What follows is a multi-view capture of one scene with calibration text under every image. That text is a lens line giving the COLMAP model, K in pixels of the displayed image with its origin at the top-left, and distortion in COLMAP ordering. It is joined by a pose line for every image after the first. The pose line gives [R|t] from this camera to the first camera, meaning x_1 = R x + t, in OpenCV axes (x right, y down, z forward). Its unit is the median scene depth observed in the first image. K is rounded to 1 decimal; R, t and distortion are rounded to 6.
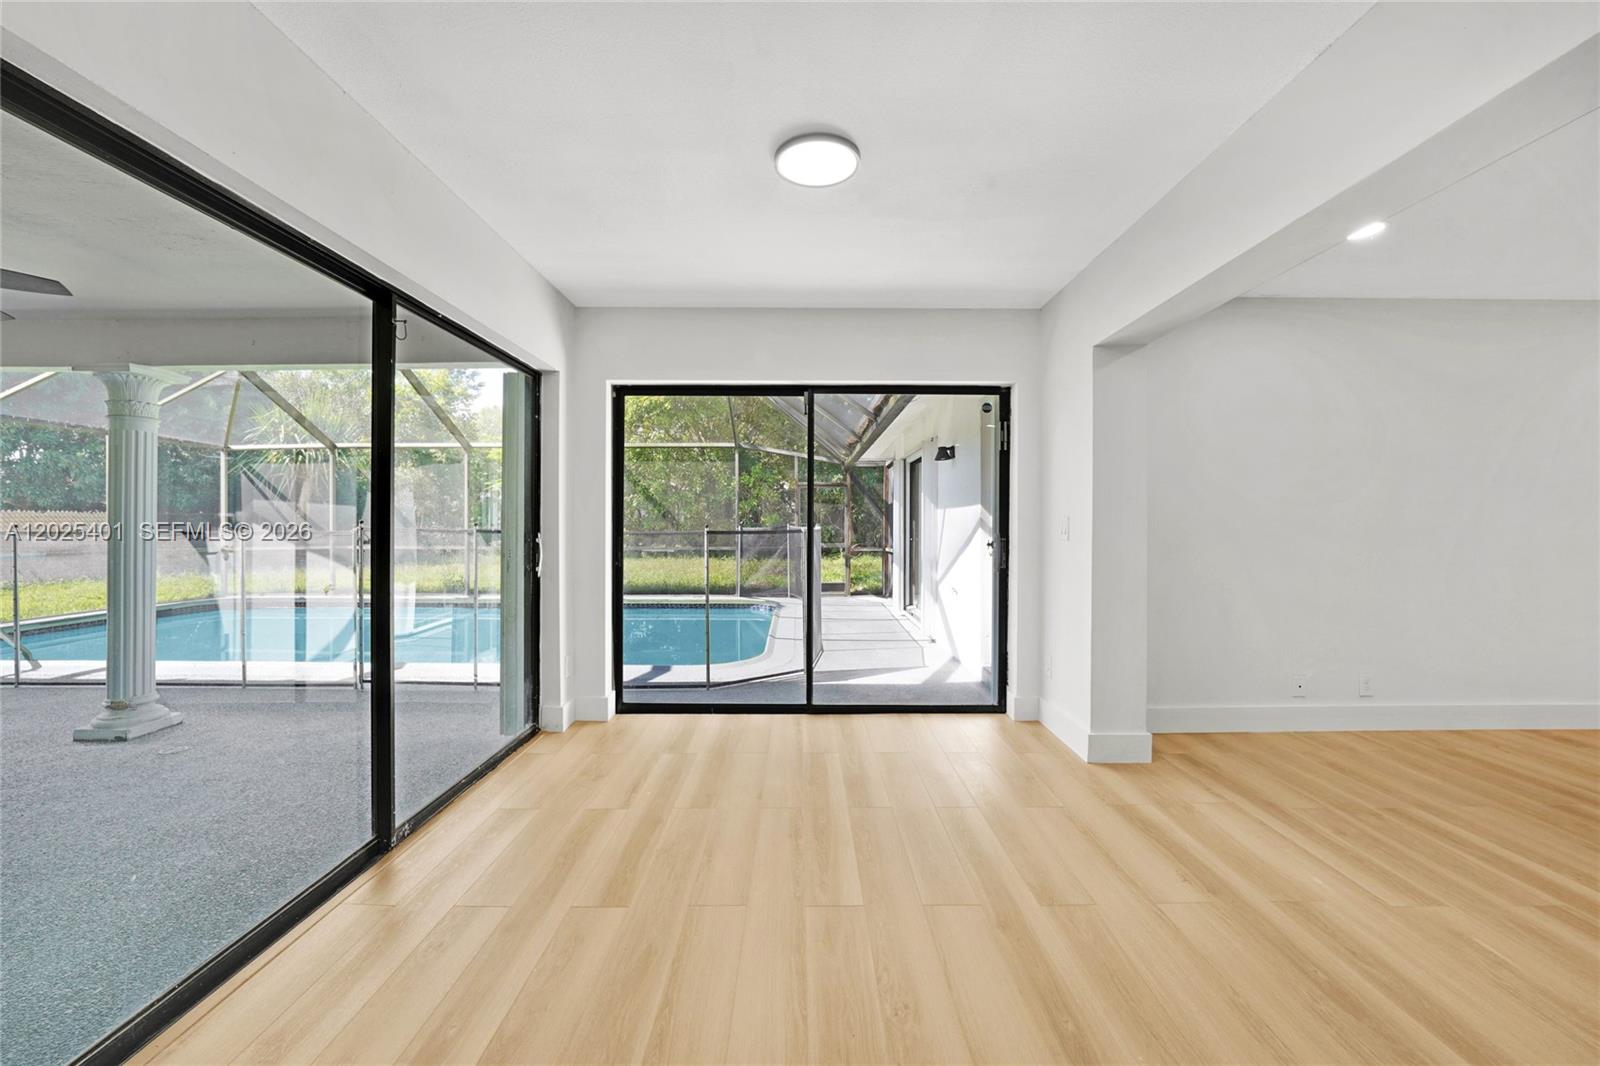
lens RADIAL K [[586.9, 0, 812.0], [0, 586.9, 522.3], [0, 0, 1]] dist [-0.000061, 0.000064]
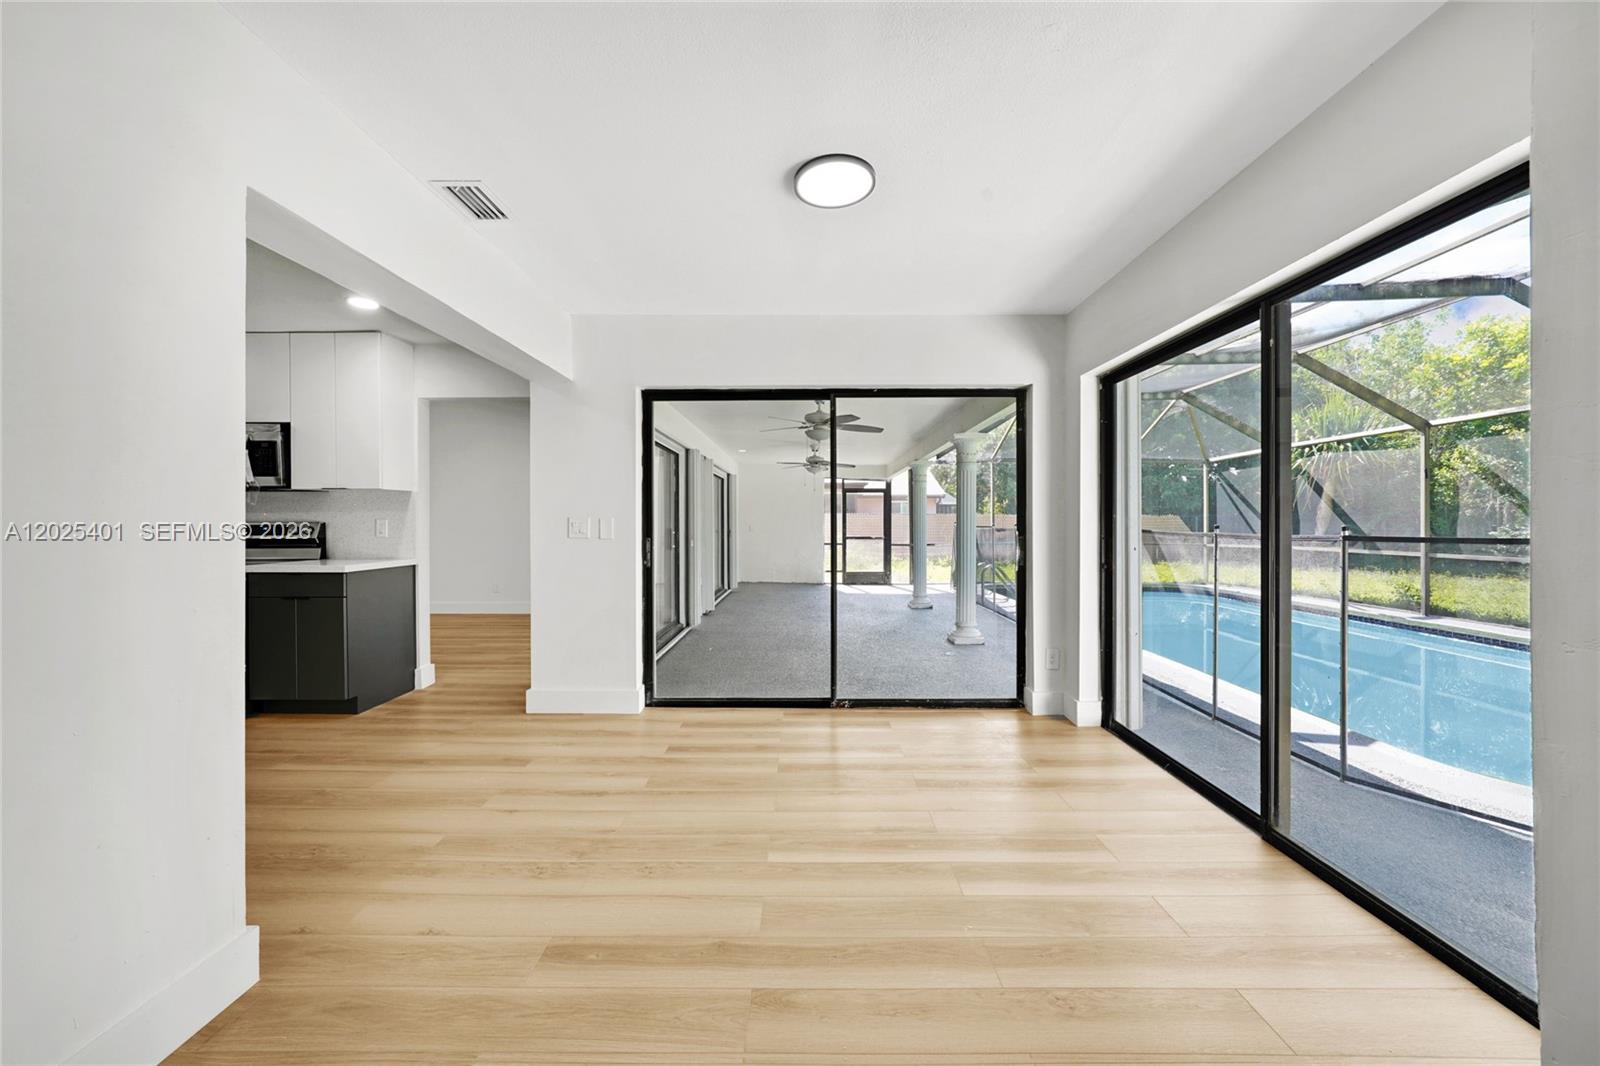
lens RADIAL K [[586.9, 0, 812.0], [0, 586.9, 522.3], [0, 0, 1]] dist [-0.000061, 0.000064]
pose [[0.008043, 0.000249, -0.999968, 0.684777], [-0.001041, 0.999999, 0.000240, 0.001527], [0.999967, 0.001039, 0.008044, 0.609204]]
